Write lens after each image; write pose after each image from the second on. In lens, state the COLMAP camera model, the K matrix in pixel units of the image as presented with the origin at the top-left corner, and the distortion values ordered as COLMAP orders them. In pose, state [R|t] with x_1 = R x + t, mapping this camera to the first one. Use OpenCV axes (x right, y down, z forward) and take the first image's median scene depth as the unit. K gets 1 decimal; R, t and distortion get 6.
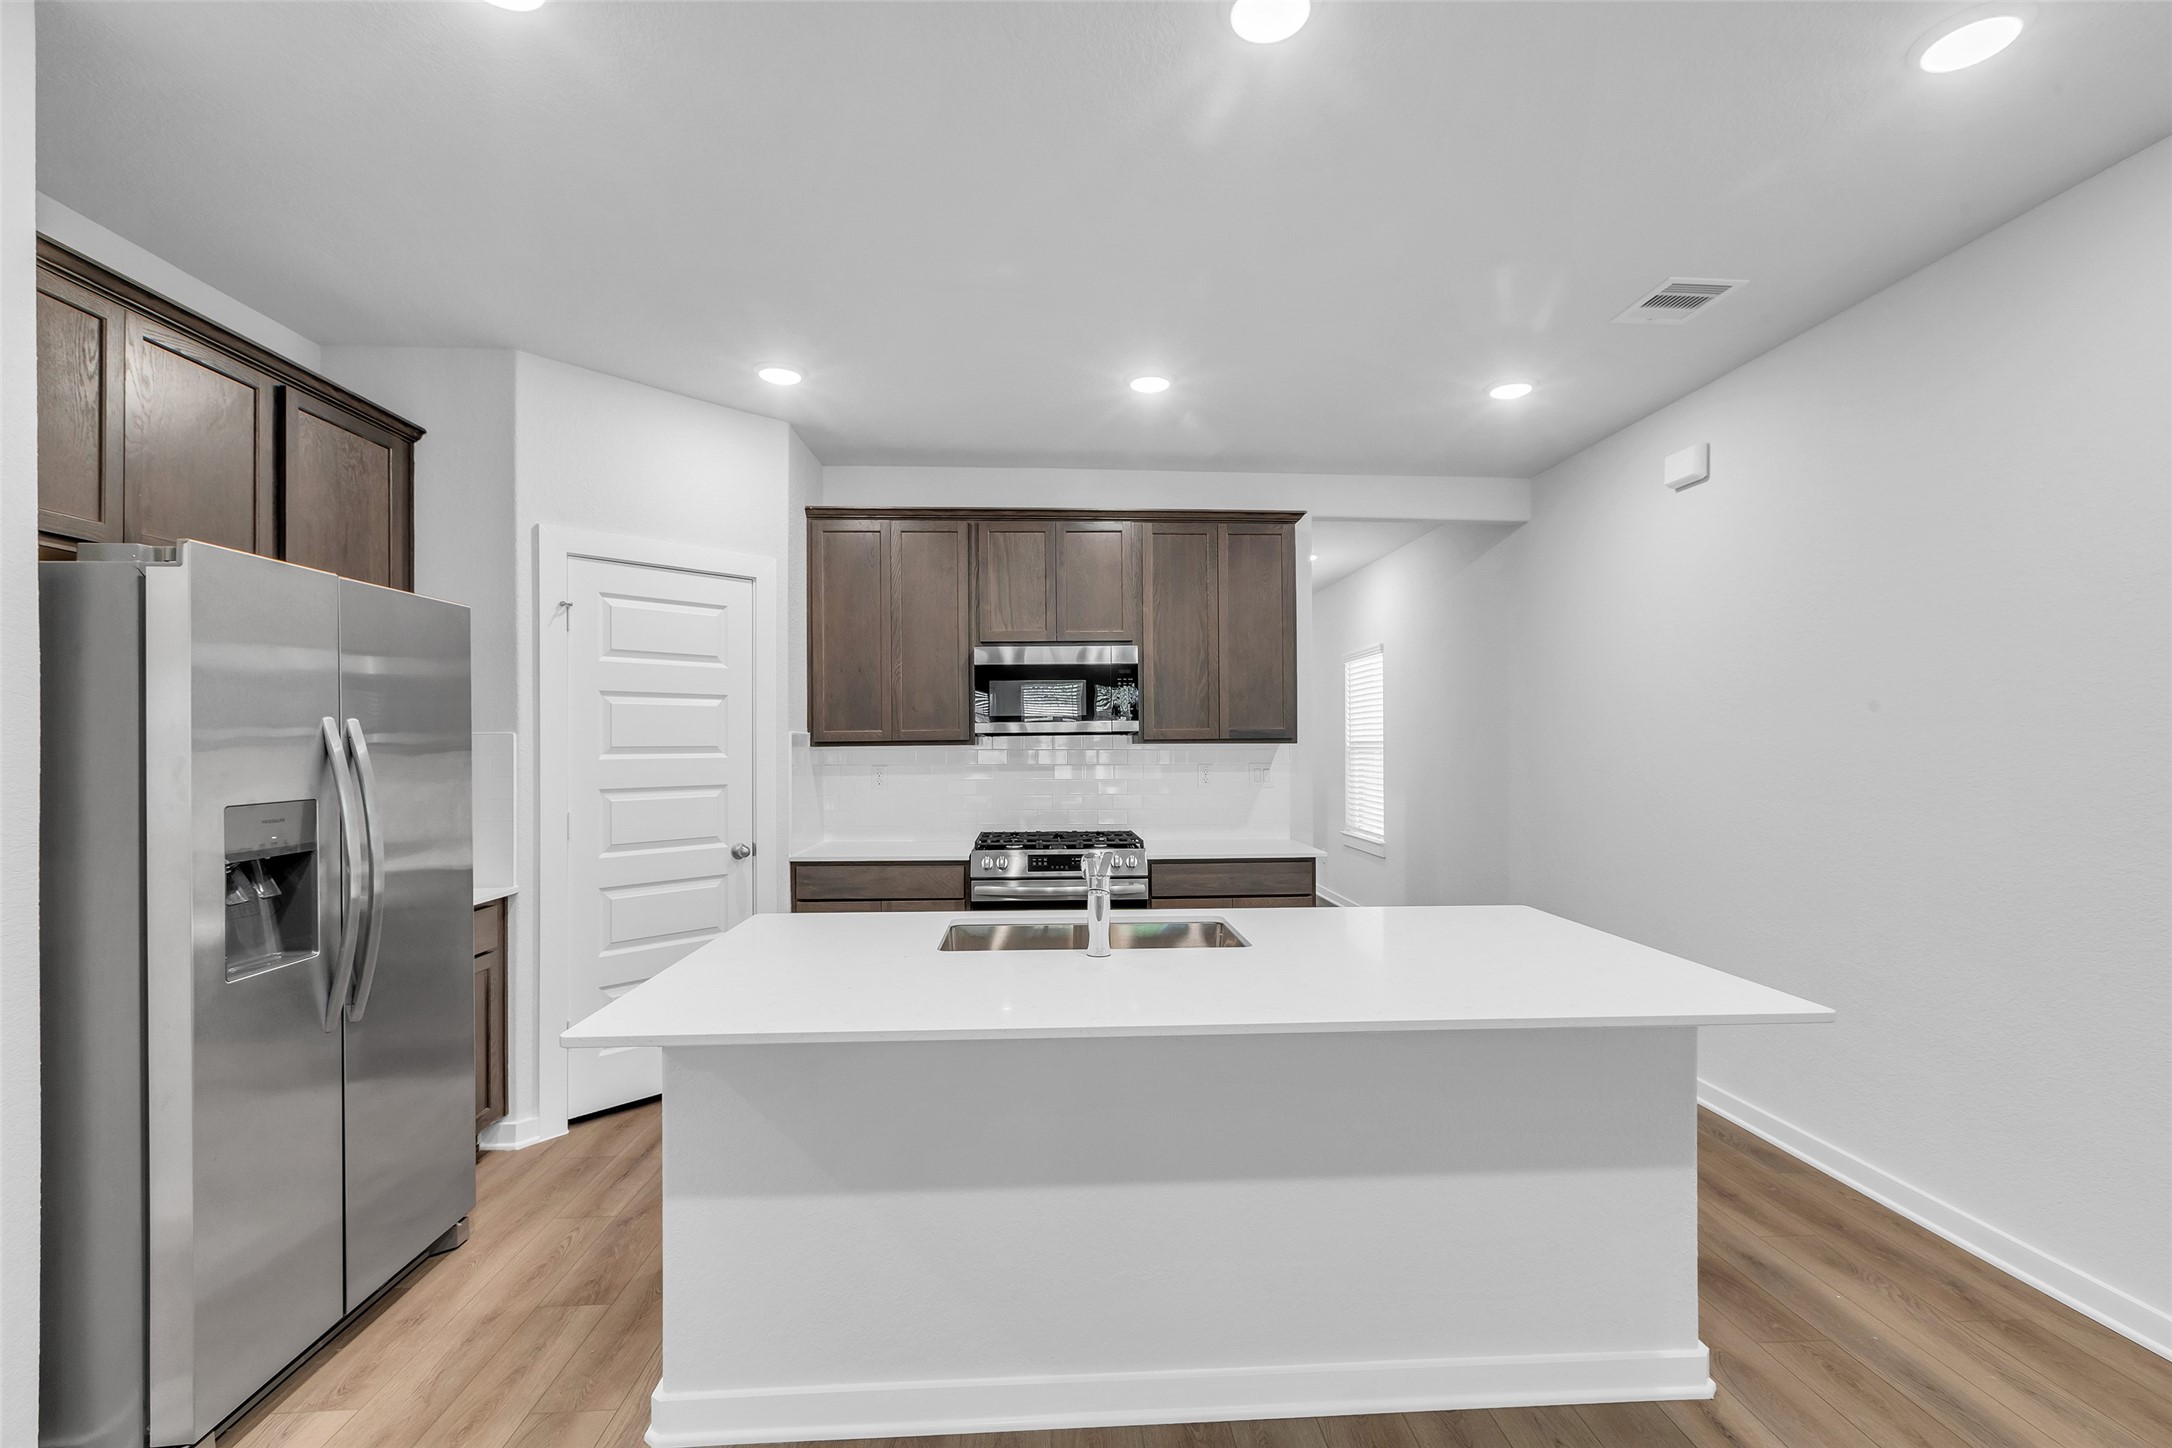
lens RADIAL K [[972.6, 0, 1098.0], [0, 972.6, 732.0], [0, 0, 1]] dist [0.000351, 0.000399]
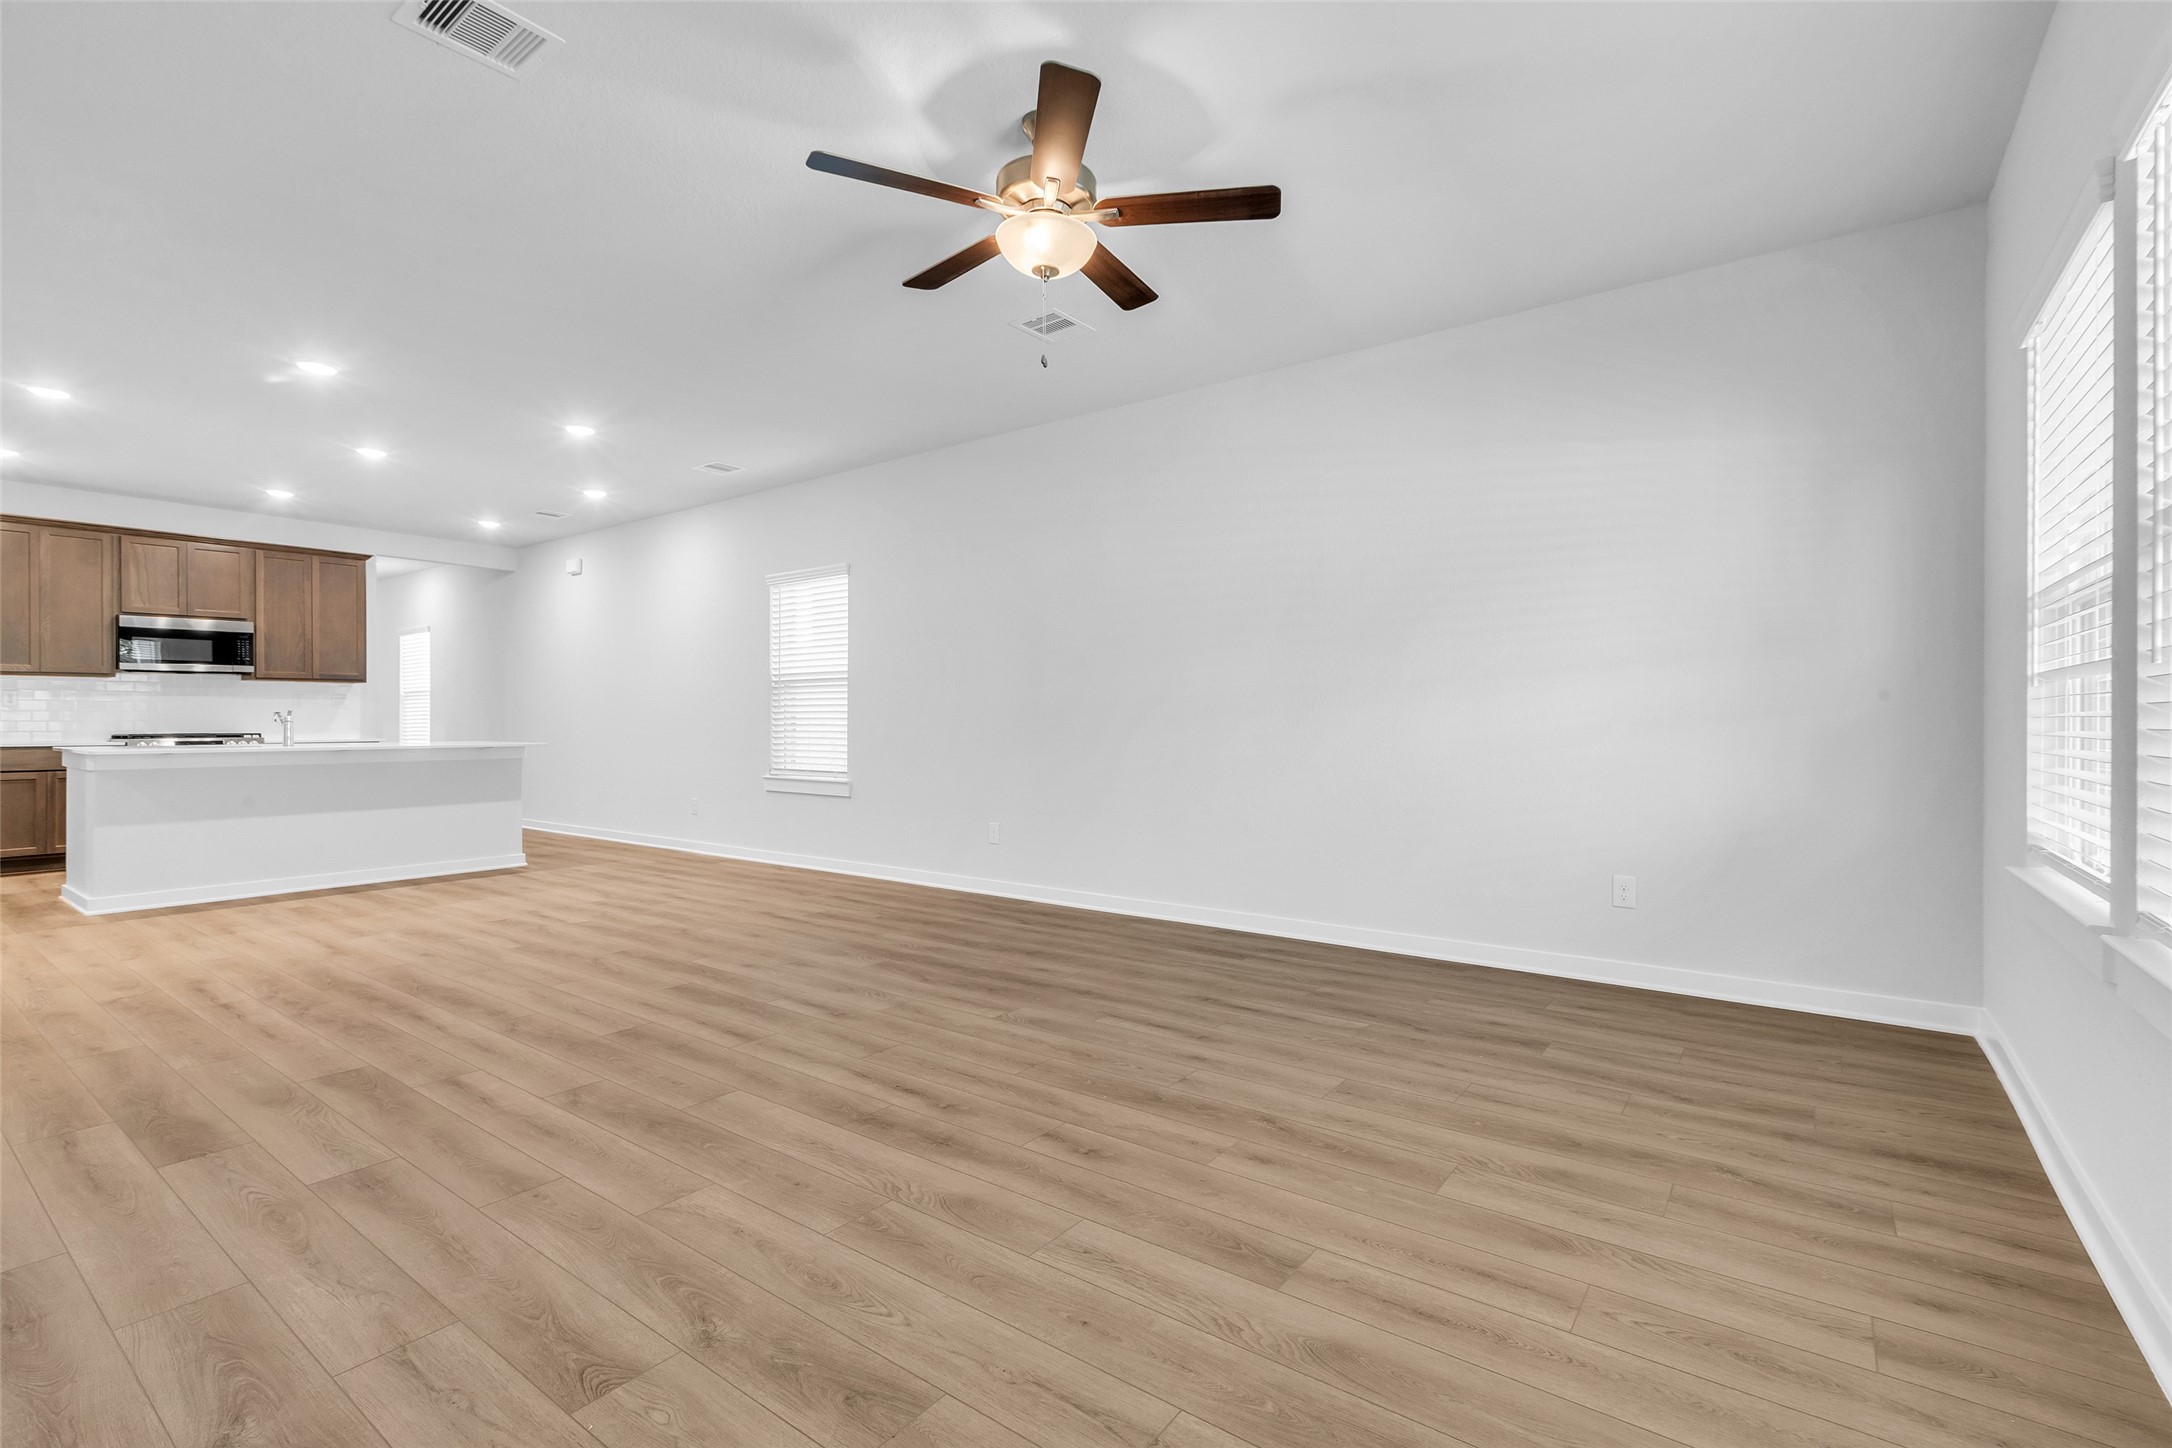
lens RADIAL K [[972.6, 0, 1107.7], [0, 972.6, 717.5], [0, 0, 1]] dist [0.000351, 0.000399]
pose [[0.638933, 0.004989, 0.769246, -0.317504], [-0.008364, 0.999965, 0.000462, 0.066589], [-0.769217, -0.006730, 0.638952, -1.263852]]
